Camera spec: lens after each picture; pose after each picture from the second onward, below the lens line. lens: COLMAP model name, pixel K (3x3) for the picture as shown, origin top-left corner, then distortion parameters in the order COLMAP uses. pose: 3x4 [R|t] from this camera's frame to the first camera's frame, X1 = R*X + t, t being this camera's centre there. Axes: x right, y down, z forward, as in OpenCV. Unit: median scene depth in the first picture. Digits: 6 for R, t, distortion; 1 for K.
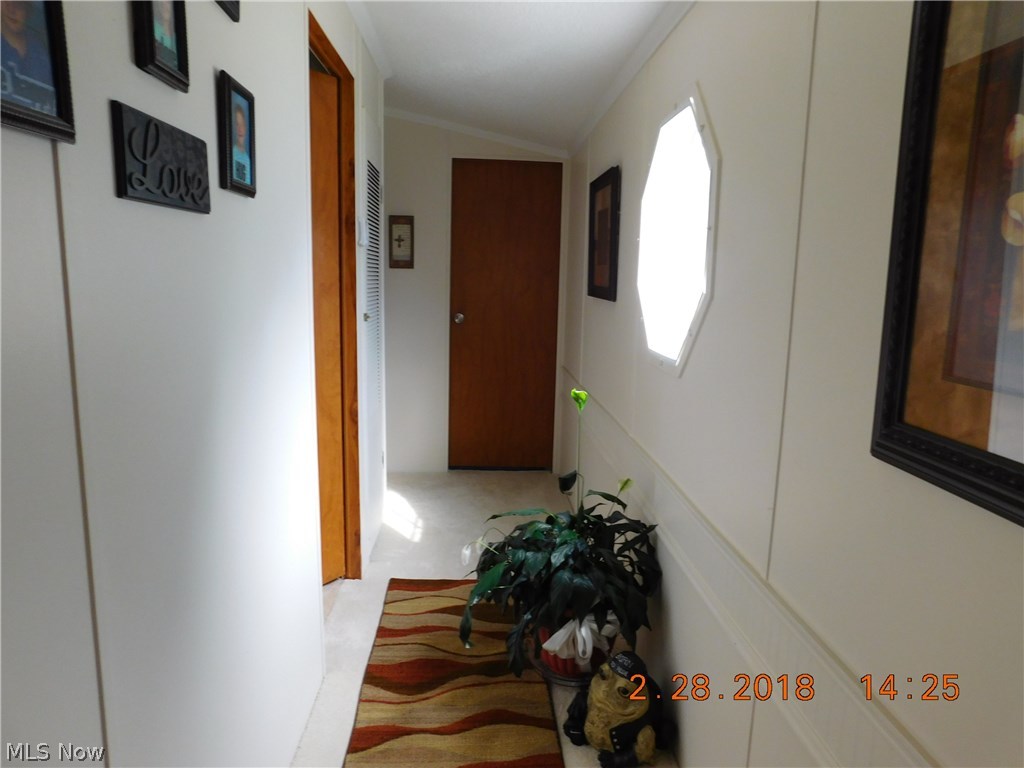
lens RADIAL K [[685.0, 0, 511.8], [0, 685.0, 386.4], [0, 0, 1]] dist [-0.011865, -0.002349]
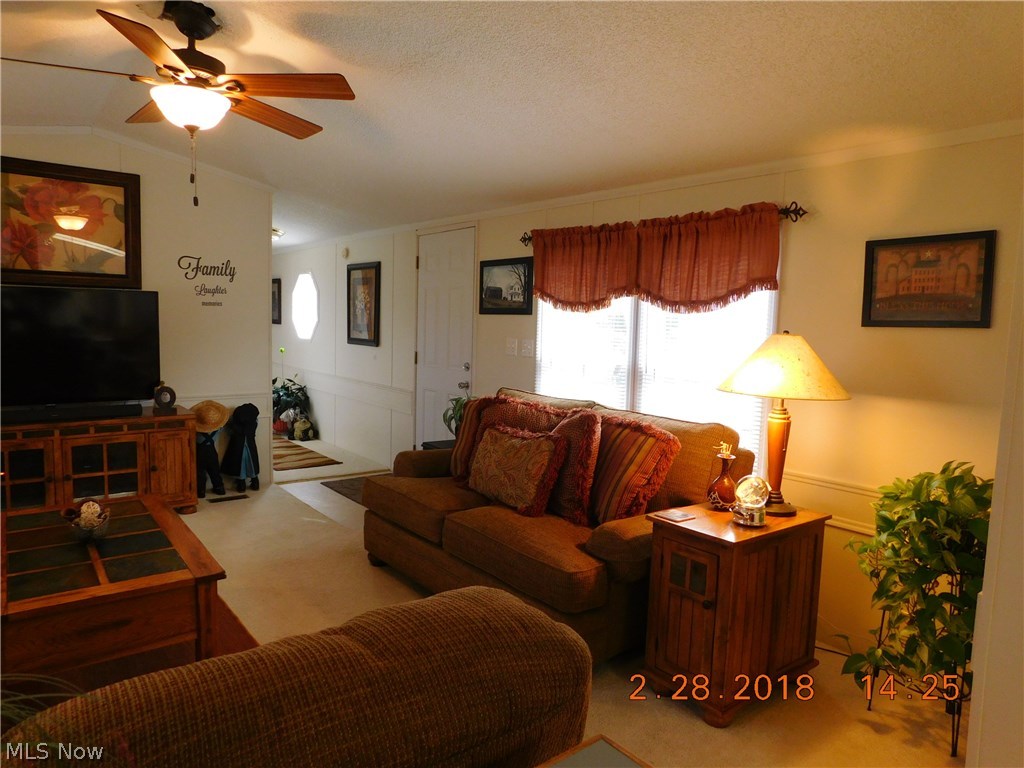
lens RADIAL K [[685.0, 0, 511.0], [0, 685.0, 383.6], [0, 0, 1]] dist [-0.011865, -0.002349]
pose [[0.809168, -0.054091, 0.585082, -1.077804], [0.071314, 0.997433, -0.006414, 0.311434], [-0.583234, 0.046914, 0.810949, -2.680145]]
